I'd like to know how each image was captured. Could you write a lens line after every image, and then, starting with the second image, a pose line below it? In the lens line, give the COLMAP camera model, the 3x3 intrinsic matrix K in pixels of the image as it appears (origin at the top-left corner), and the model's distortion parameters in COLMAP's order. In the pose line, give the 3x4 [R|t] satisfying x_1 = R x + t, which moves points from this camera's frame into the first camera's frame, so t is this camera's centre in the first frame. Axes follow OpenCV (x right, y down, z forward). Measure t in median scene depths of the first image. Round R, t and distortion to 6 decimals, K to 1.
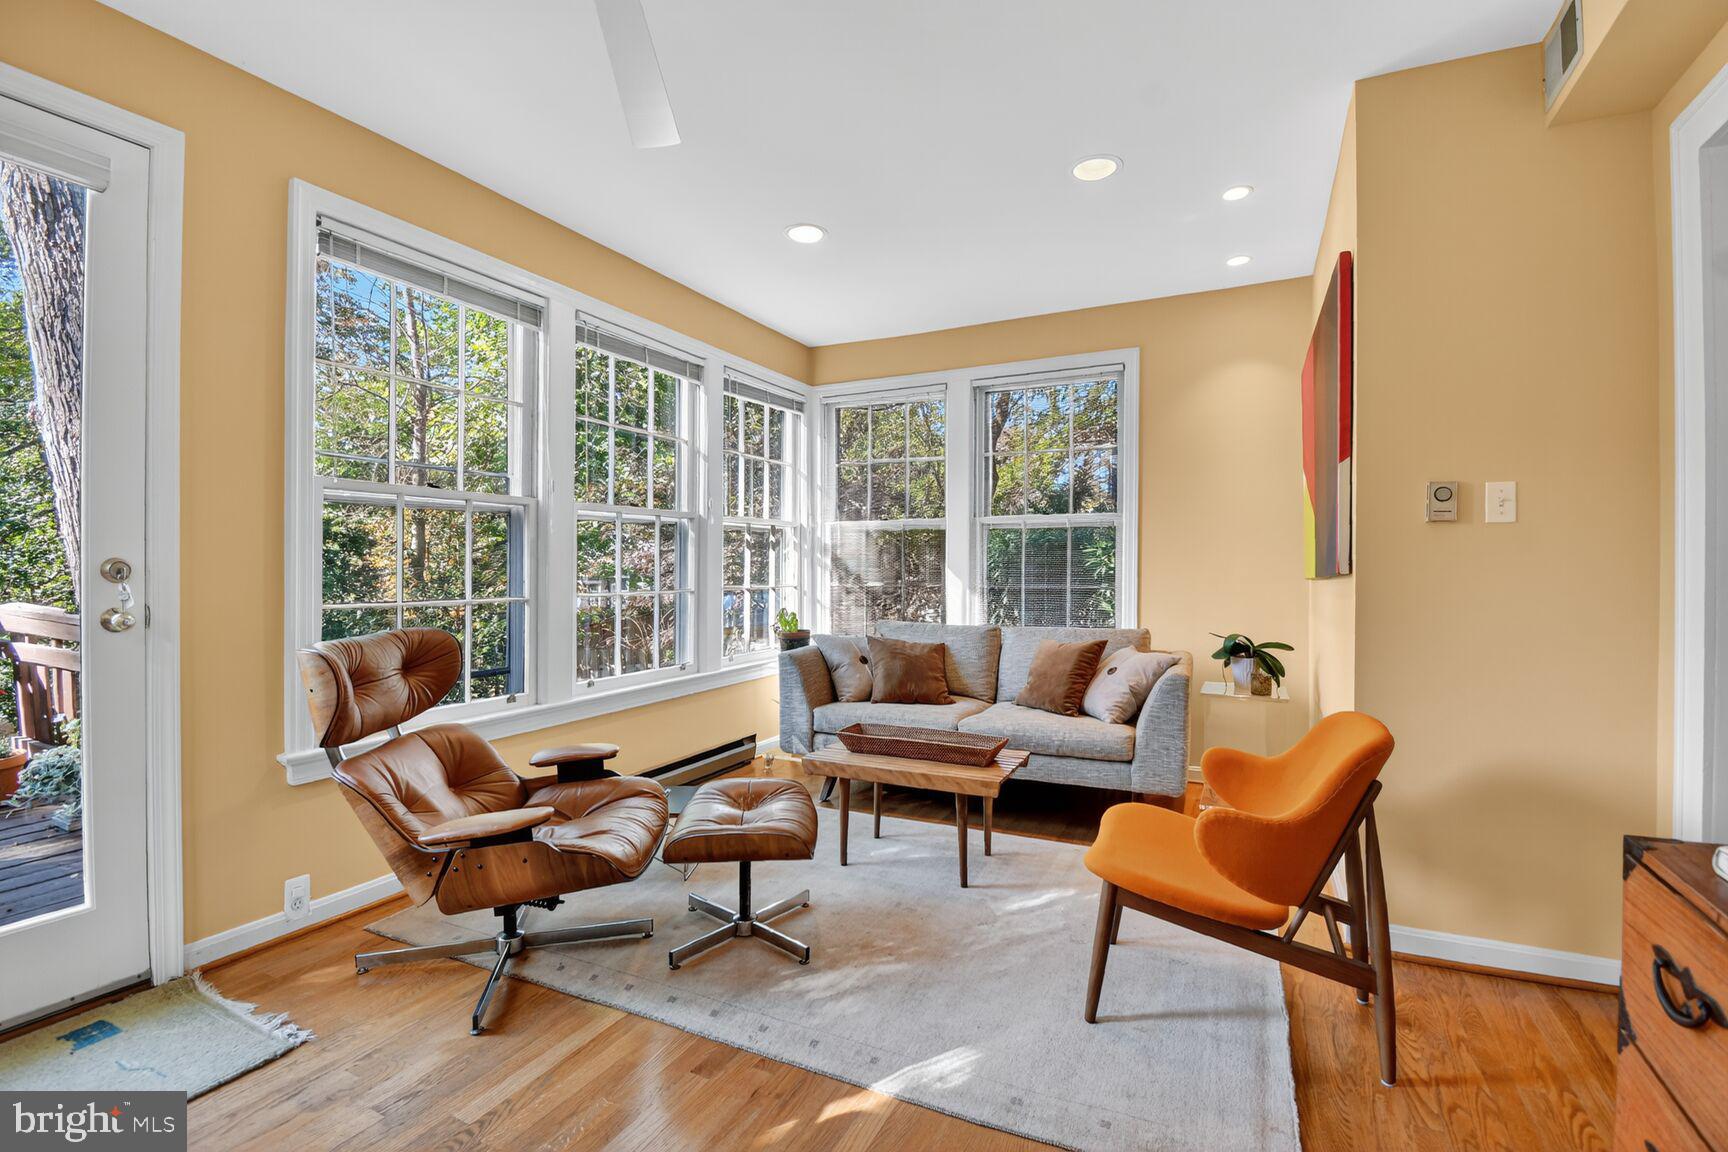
lens RADIAL K [[788.8, 0, 867.4], [0, 788.8, 562.0], [0, 0, 1]] dist [0.023399, -0.024063]
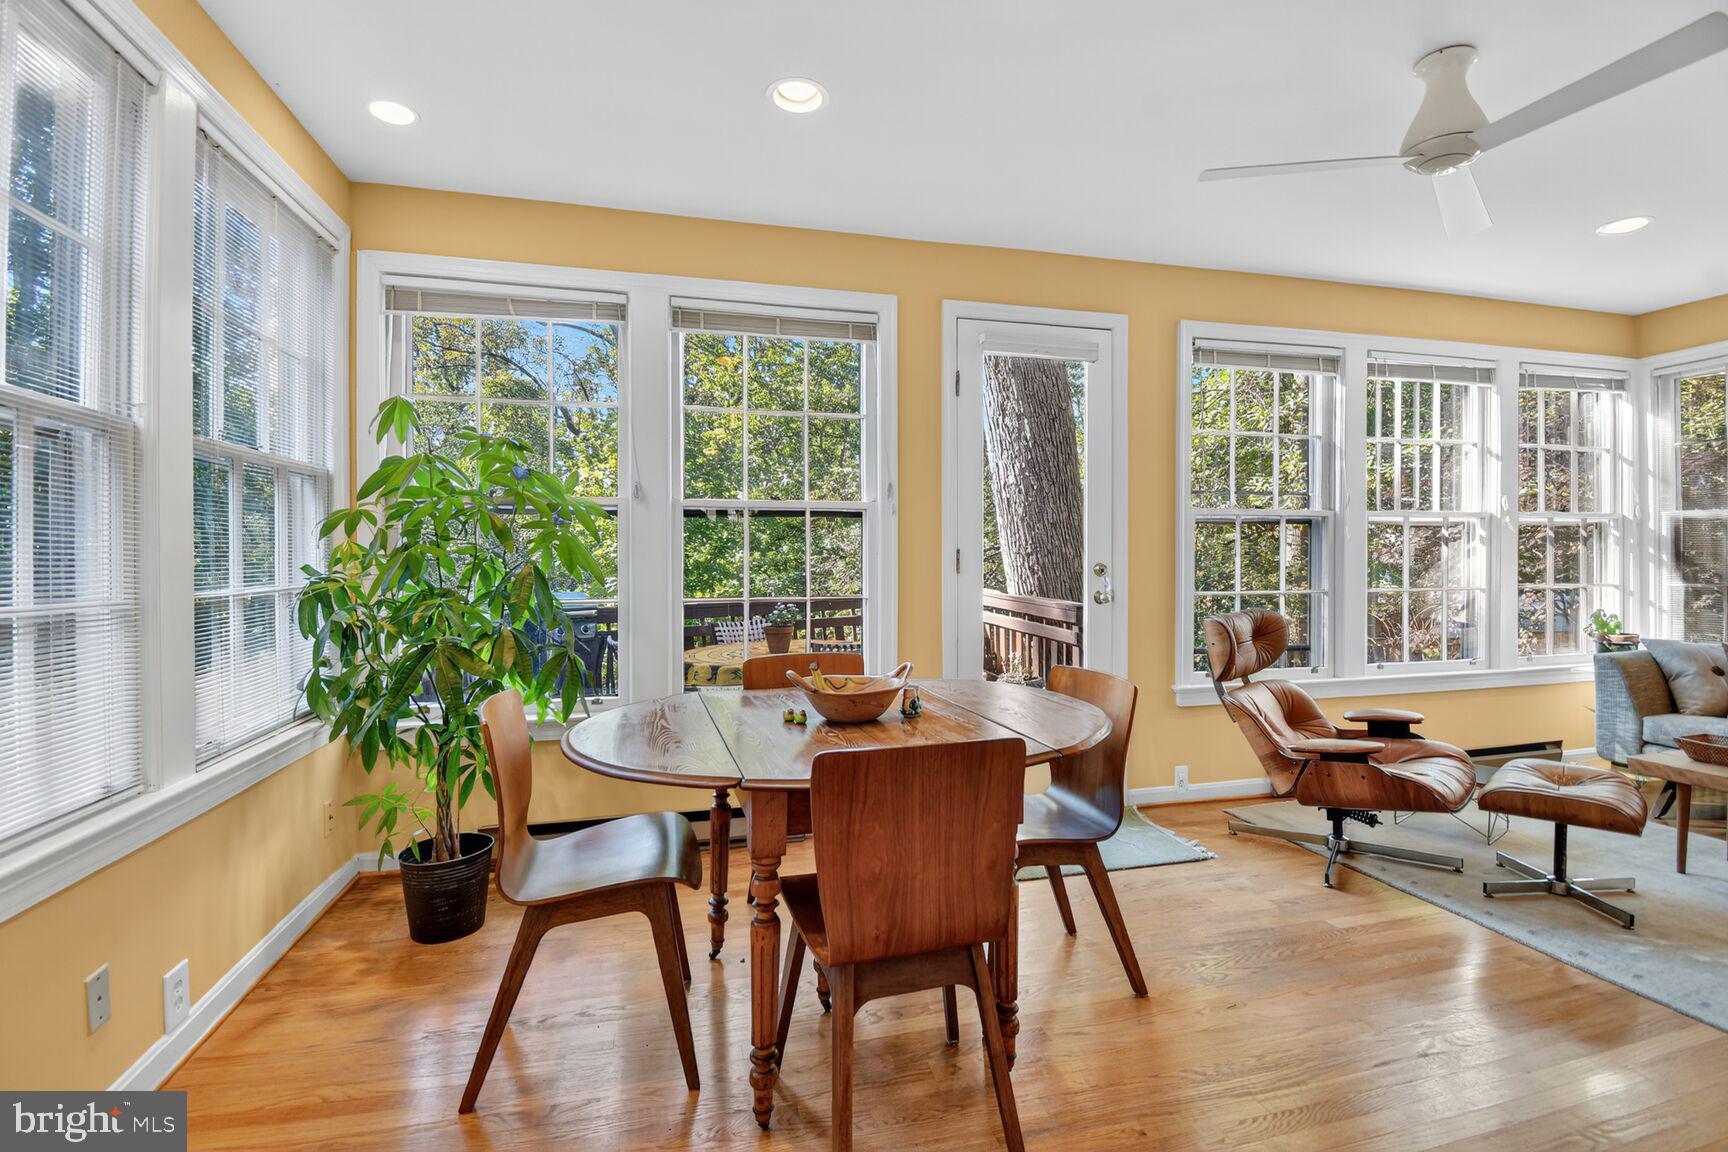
lens RADIAL K [[780.0, 0, 862.1], [0, 780.0, 560.0], [0, 0, 1]] dist [0.020296, -0.026856]
pose [[0.653080, -0.004822, -0.757274, 0.034772], [0.009233, 0.999956, 0.001596, -0.015501], [0.757233, -0.008034, 0.653096, -0.469267]]
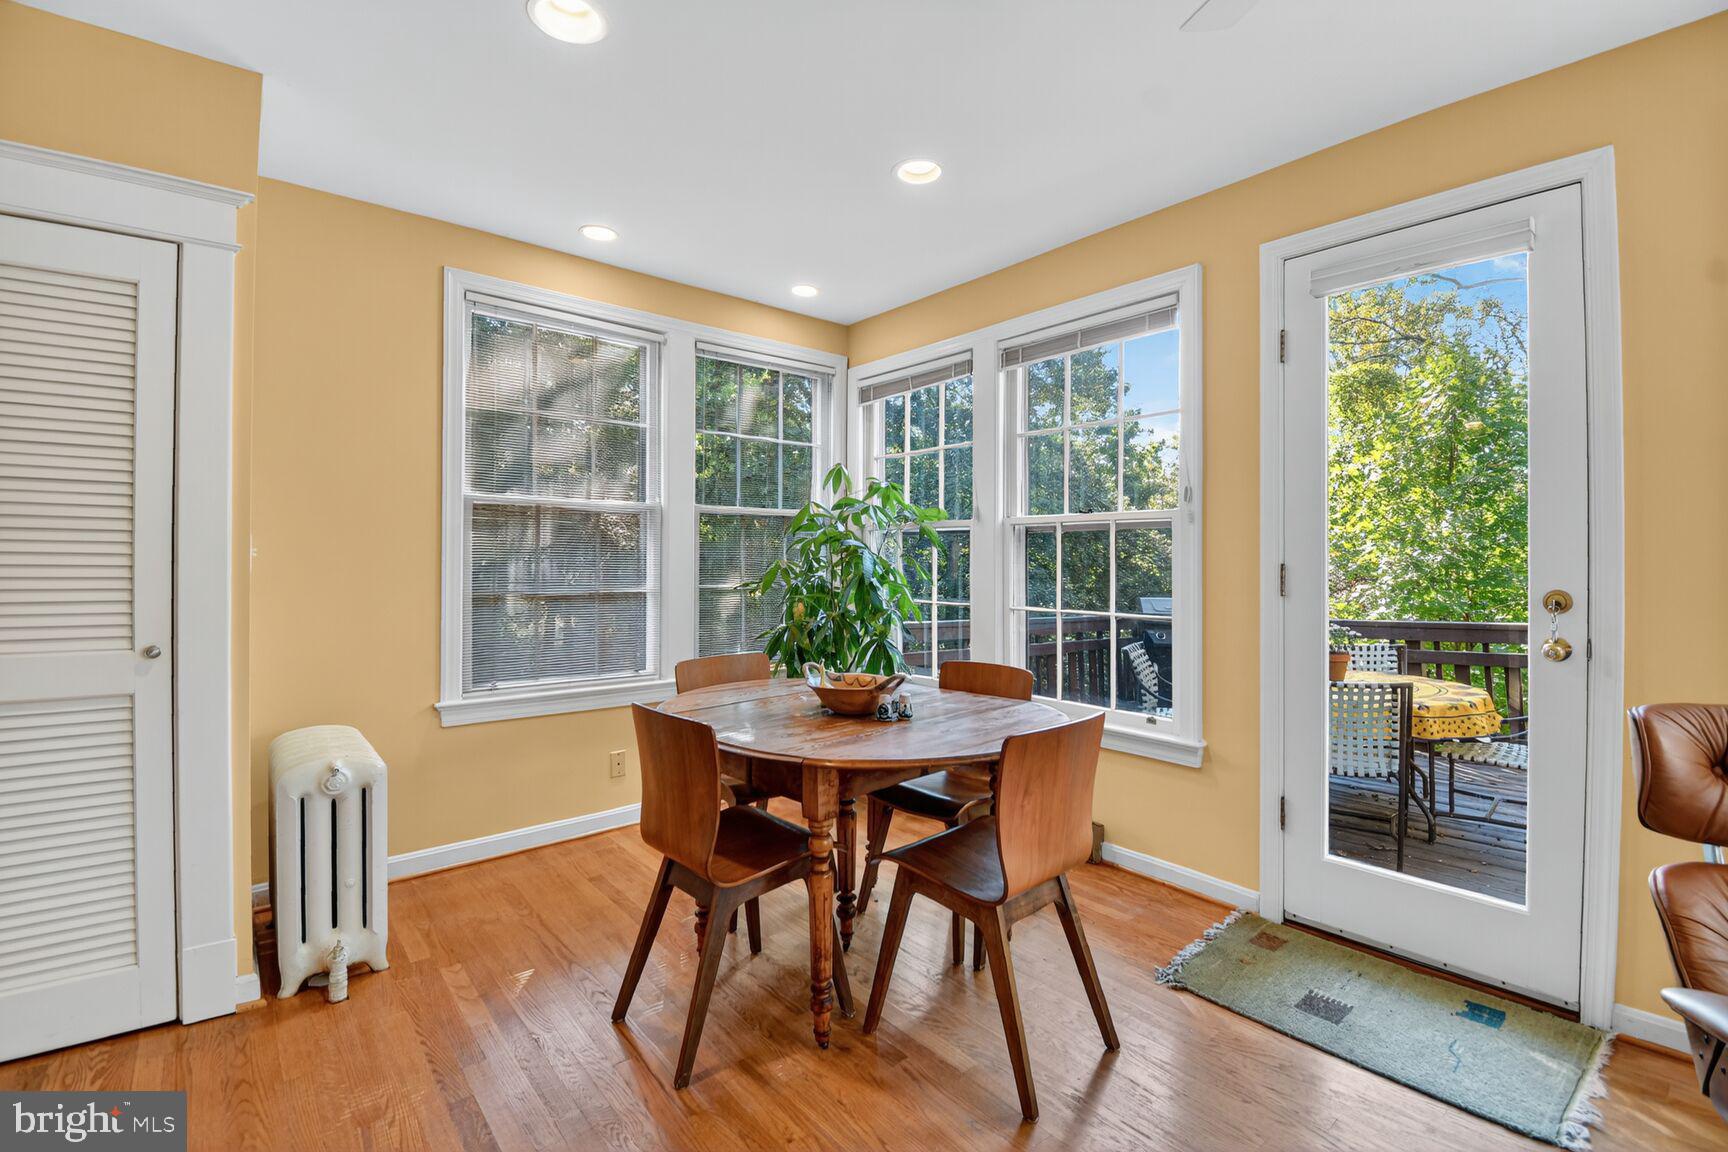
lens RADIAL K [[788.8, 0, 867.4], [0, 788.8, 562.0], [0, 0, 1]] dist [0.023399, -0.024063]
pose [[-0.407178, 0.001708, -0.913347, 0.299278], [0.006031, 0.999981, -0.000819, -0.038030], [0.913329, -0.005842, -0.407181, 0.485082]]
